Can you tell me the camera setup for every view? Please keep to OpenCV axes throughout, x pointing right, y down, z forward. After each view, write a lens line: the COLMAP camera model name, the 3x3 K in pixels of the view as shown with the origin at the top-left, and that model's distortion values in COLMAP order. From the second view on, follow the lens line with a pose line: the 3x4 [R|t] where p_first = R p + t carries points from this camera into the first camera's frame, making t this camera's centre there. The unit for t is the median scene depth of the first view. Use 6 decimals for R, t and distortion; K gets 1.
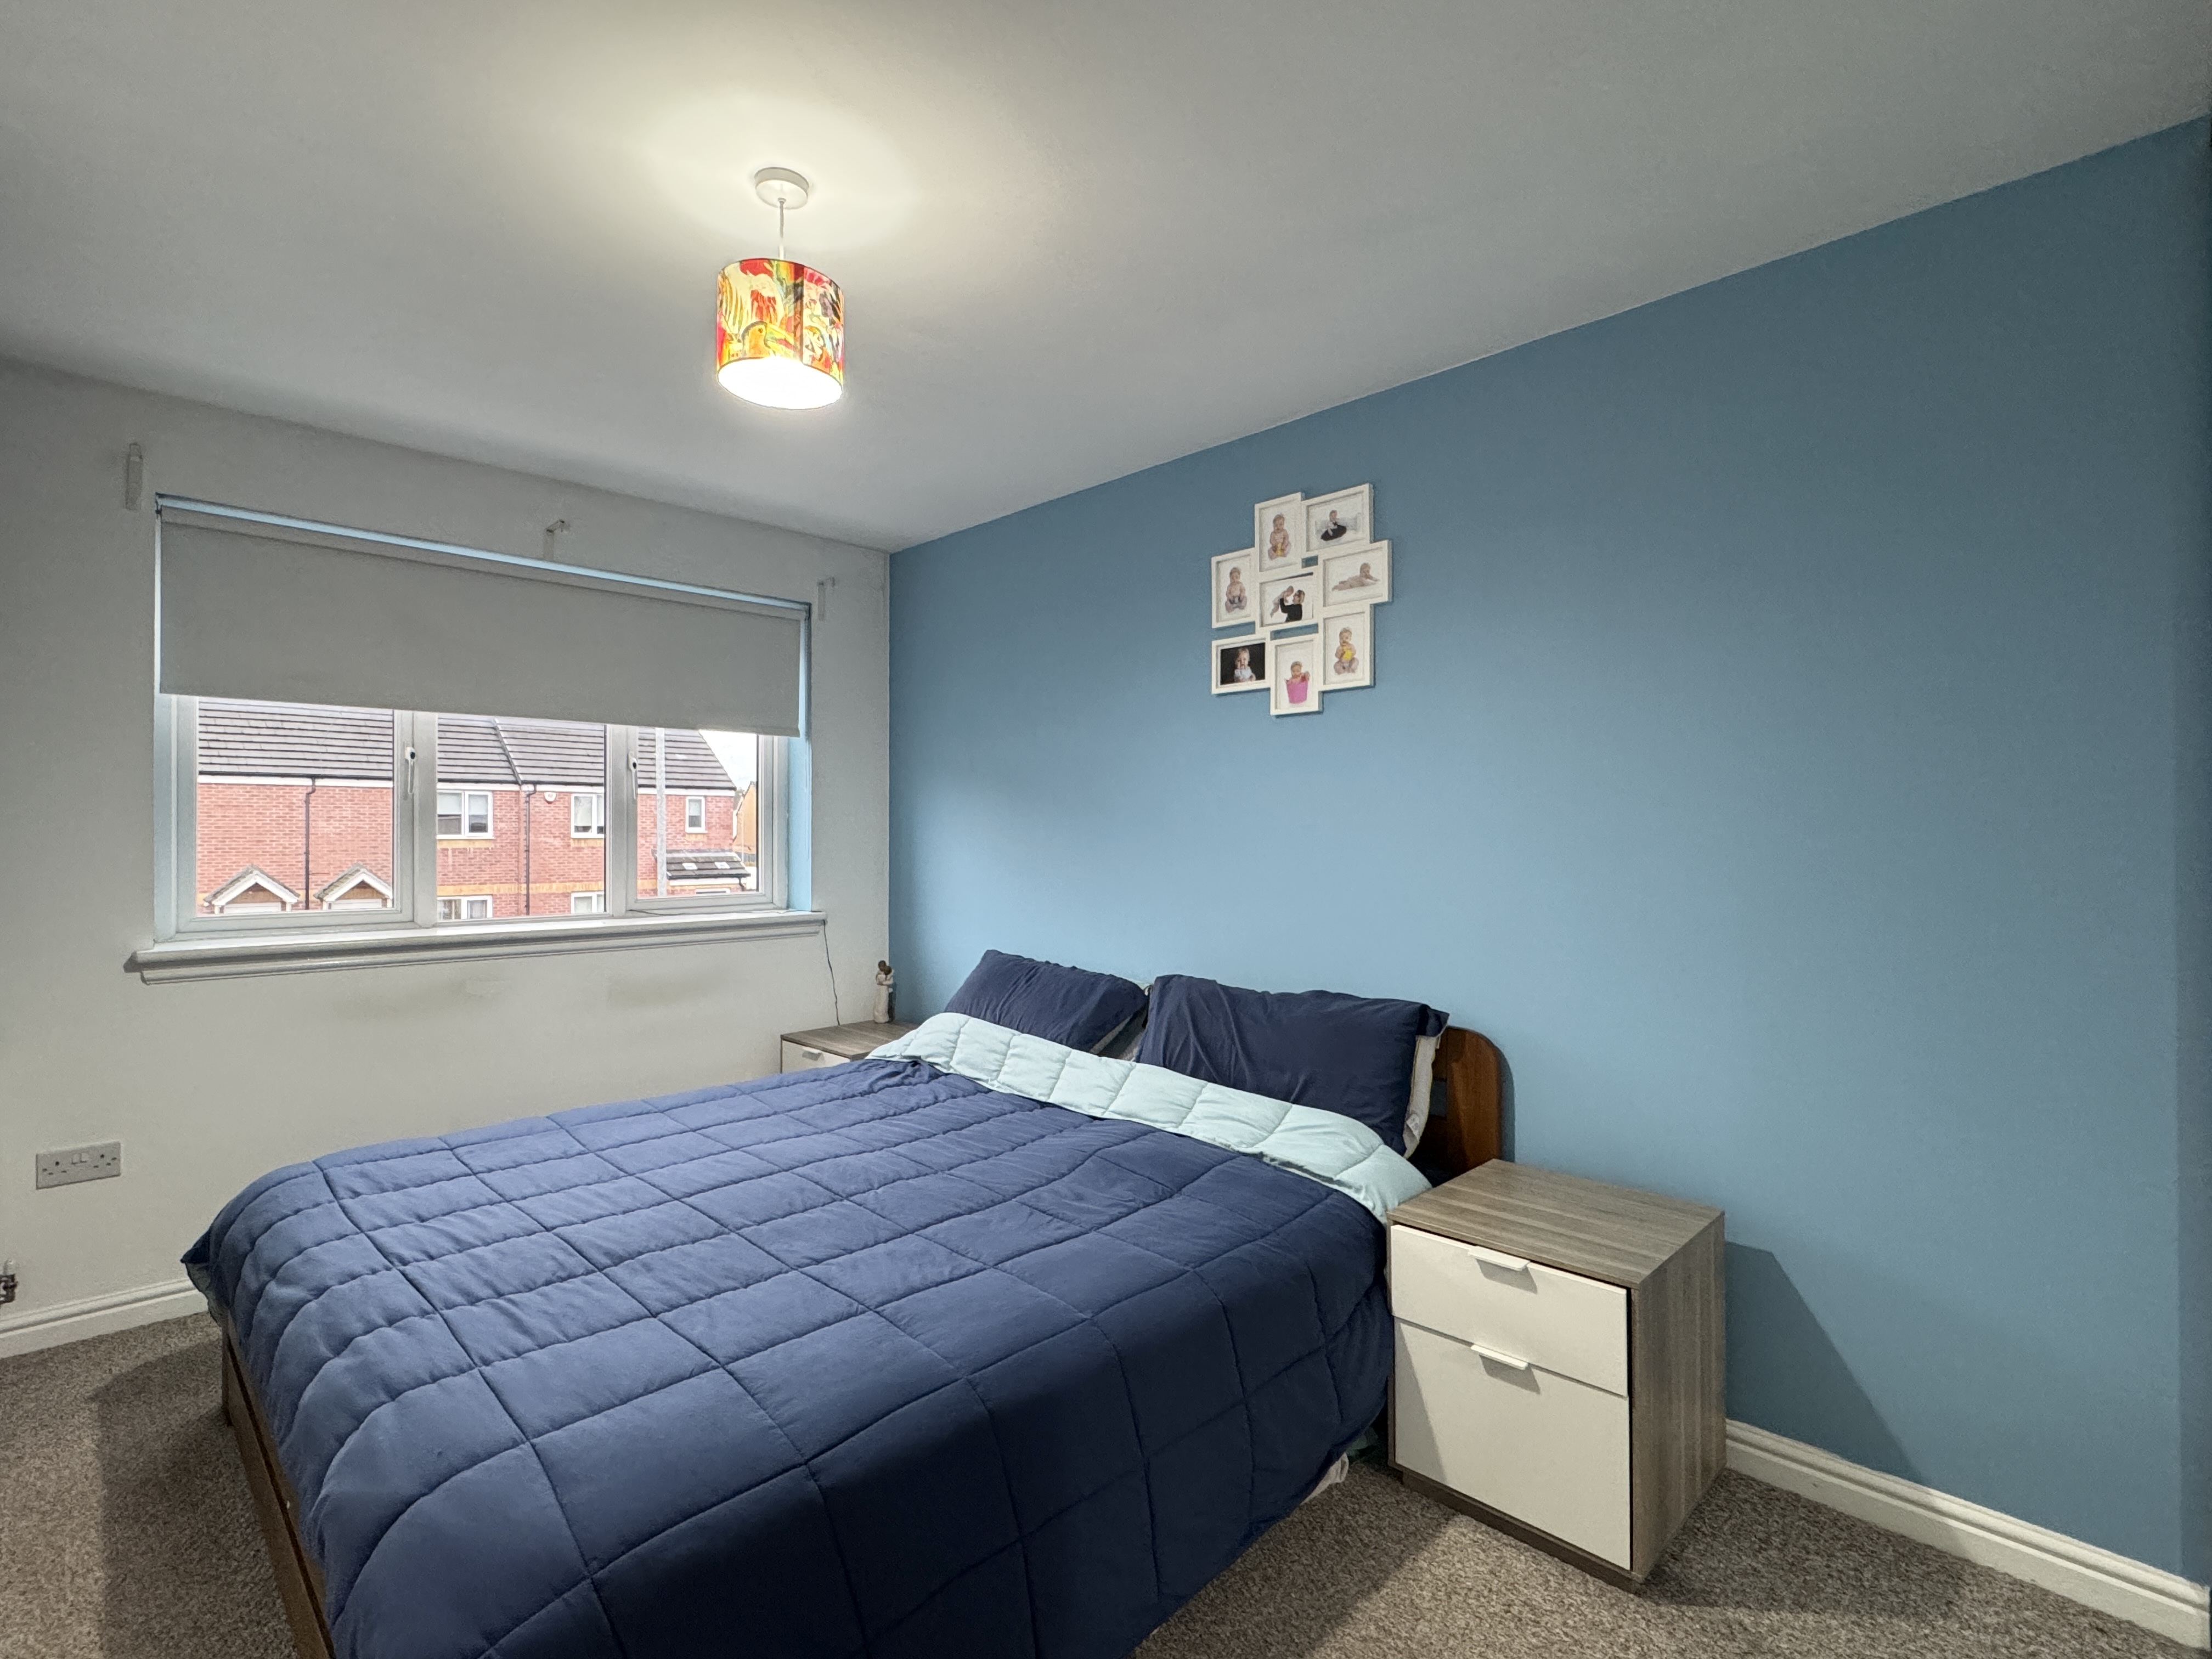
lens RADIAL K [[1067.3, 0, 1097.2], [0, 1067.3, 825.0], [0, 0, 1]] dist [-0.000954, -0.001554]
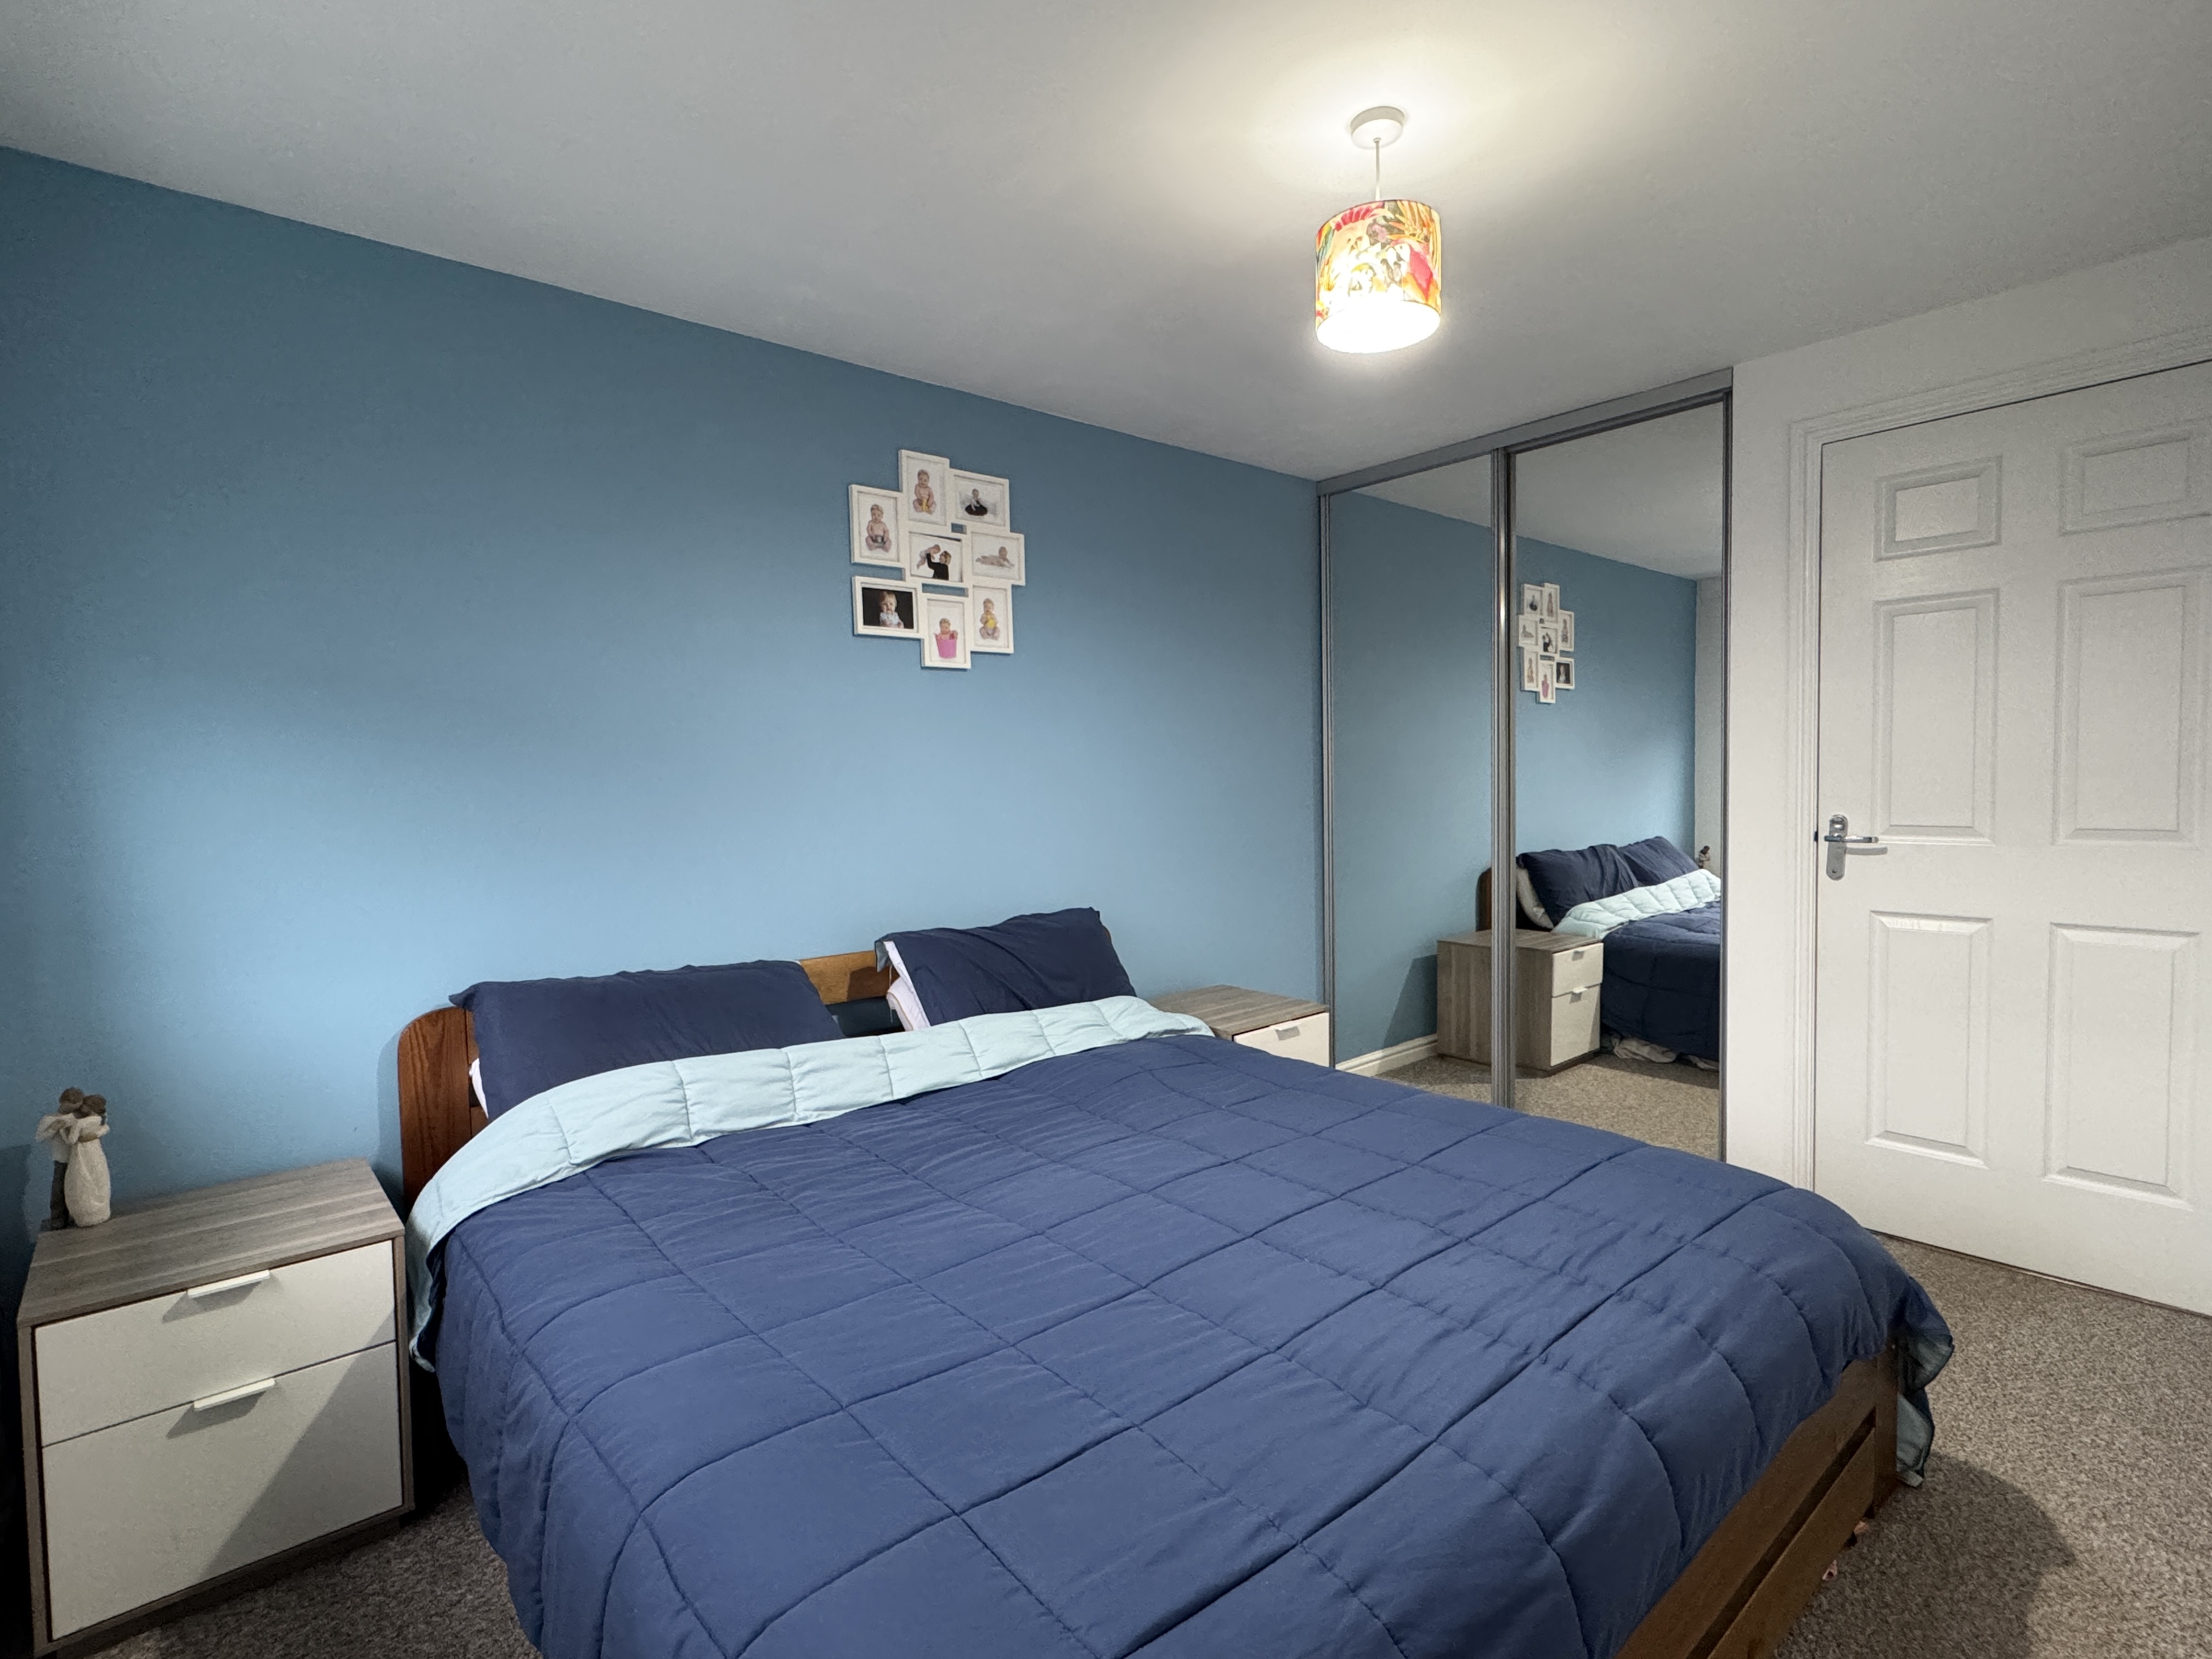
lens RADIAL K [[1067.3, 0, 1096.2], [0, 1067.3, 827.6], [0, 0, 1]] dist [-0.000954, -0.001554]
pose [[0.075225, -0.047391, 0.996040, -0.857892], [0.017068, 0.998785, 0.046232, 0.007566], [-0.997021, 0.013522, 0.075942, 0.765036]]
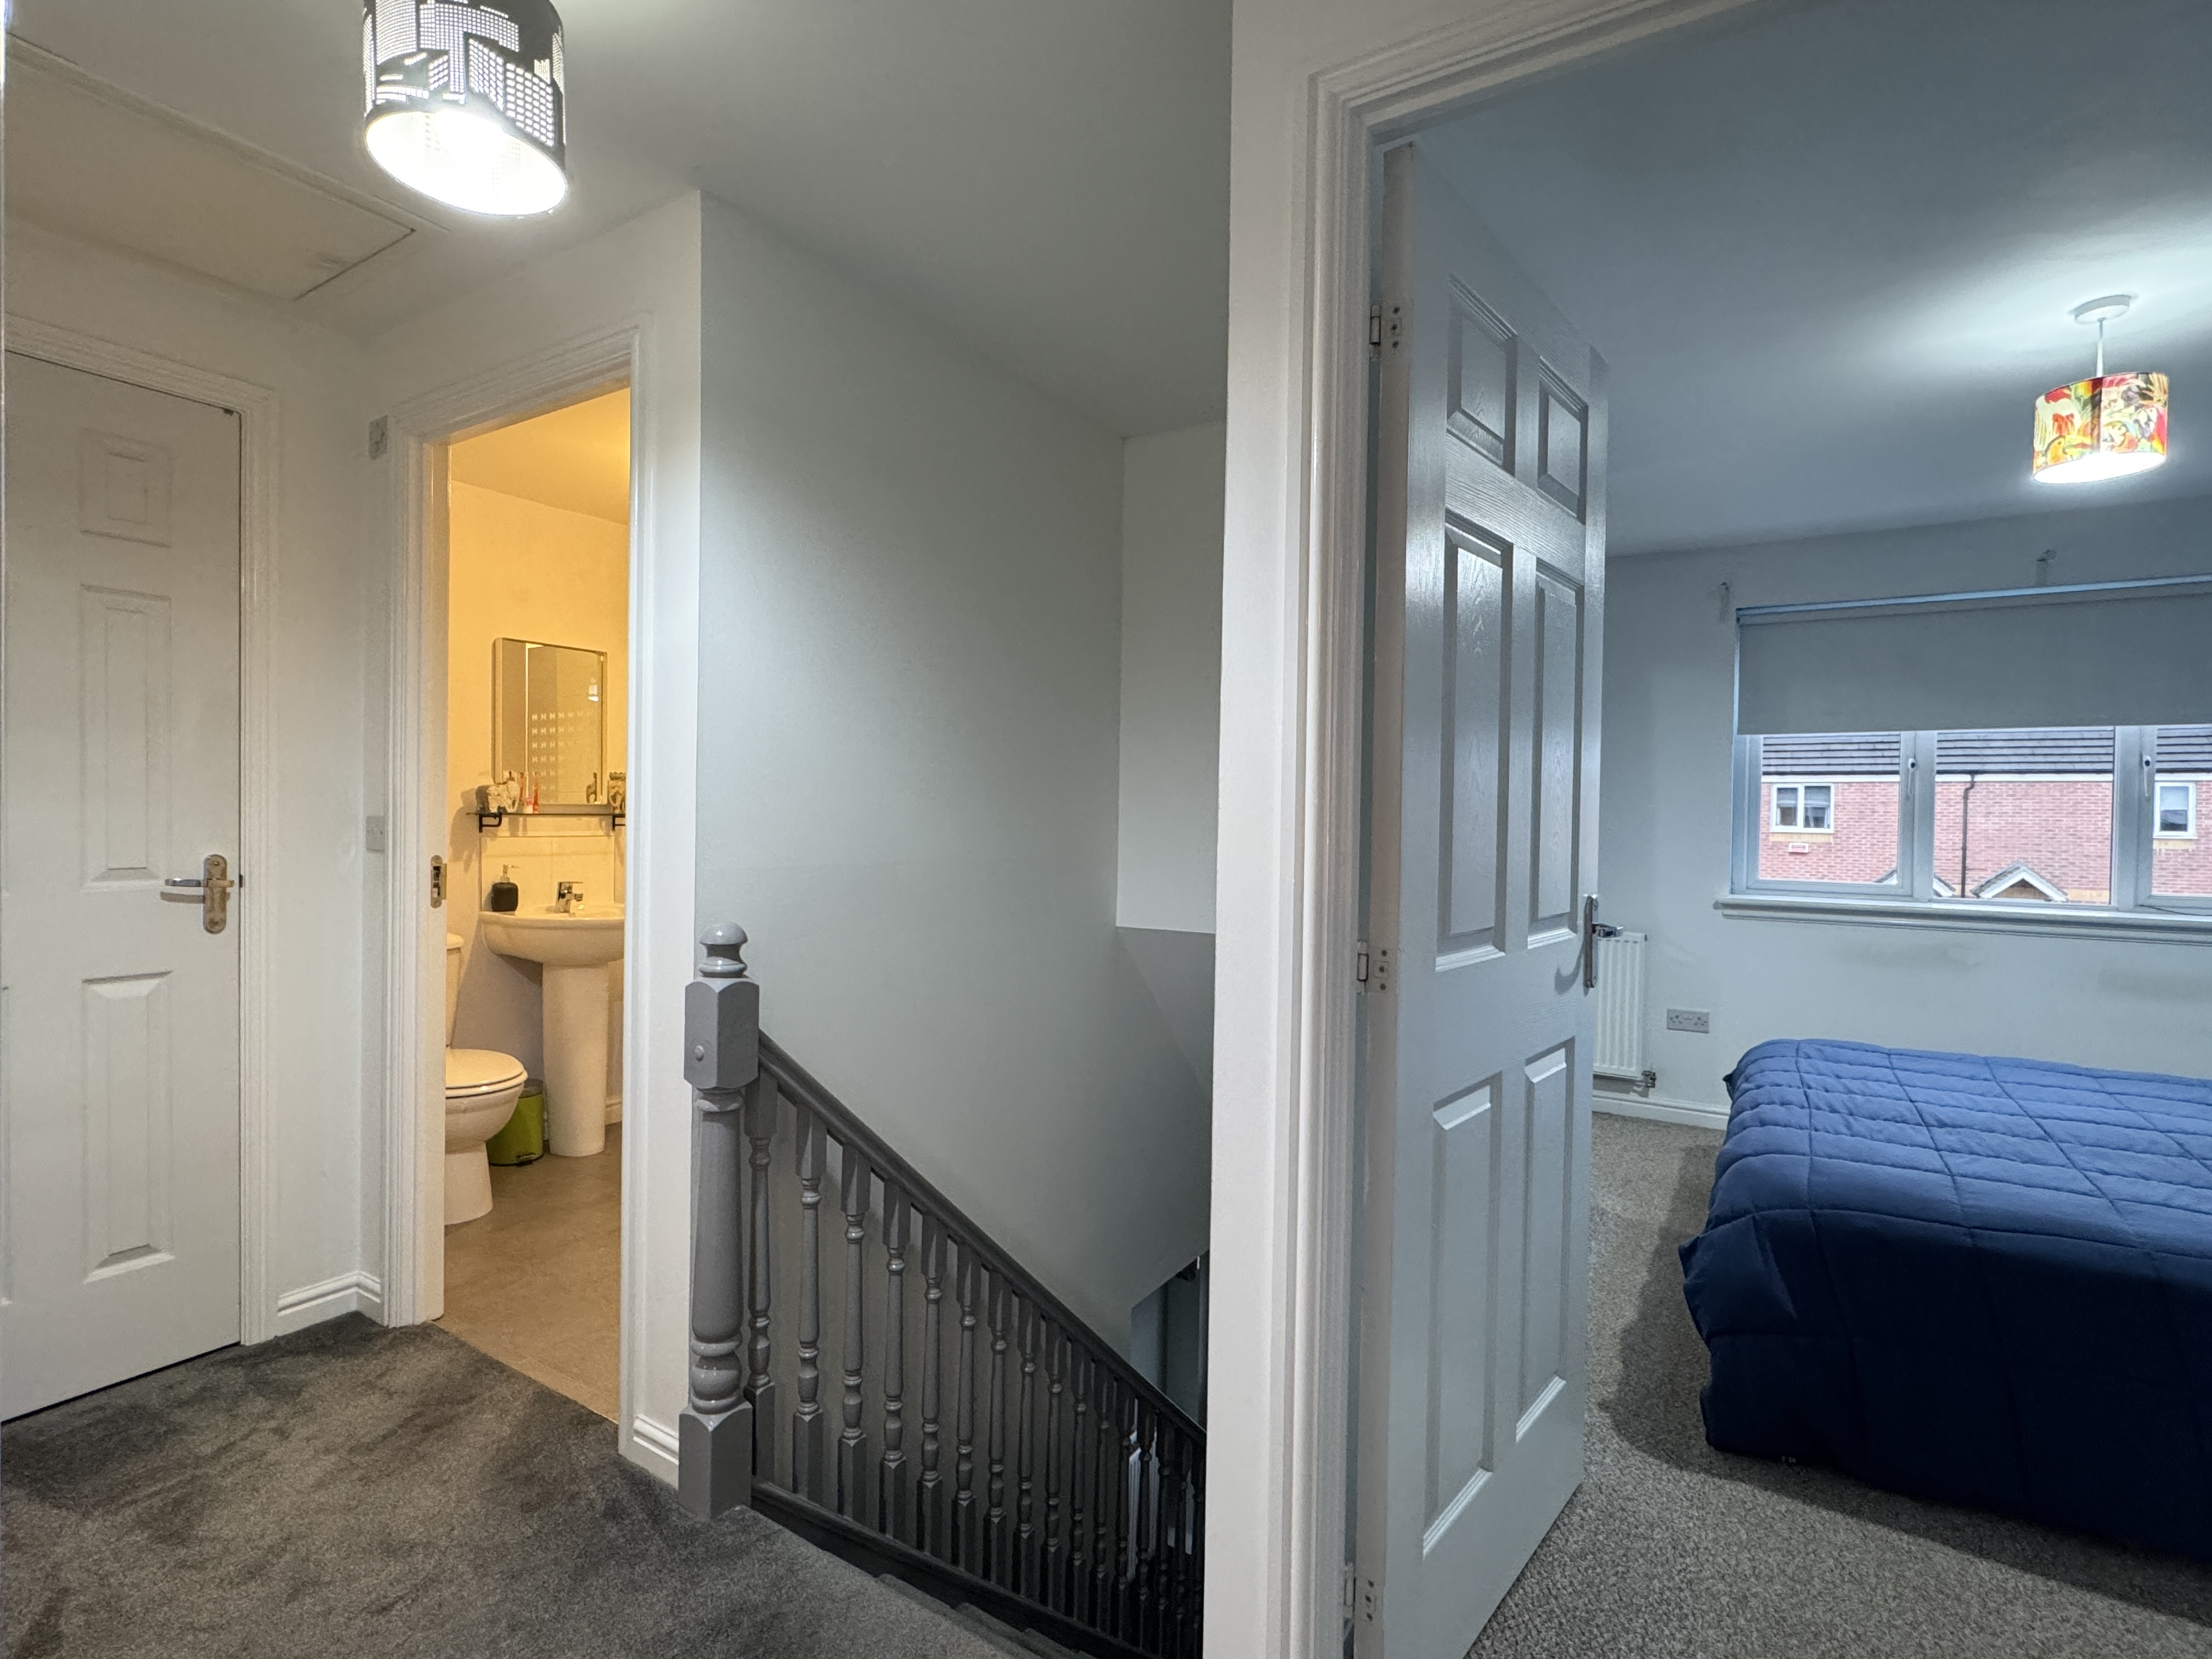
lens RADIAL K [[1067.3, 0, 1095.2], [0, 1067.3, 840.8], [0, 0, 1]] dist [-0.000954, -0.001554]
pose [[0.229565, 0.025285, -0.972965, 0.526077], [-0.006945, 0.999680, 0.024341, 0.000518], [0.973269, 0.001170, 0.229667, -0.340833]]
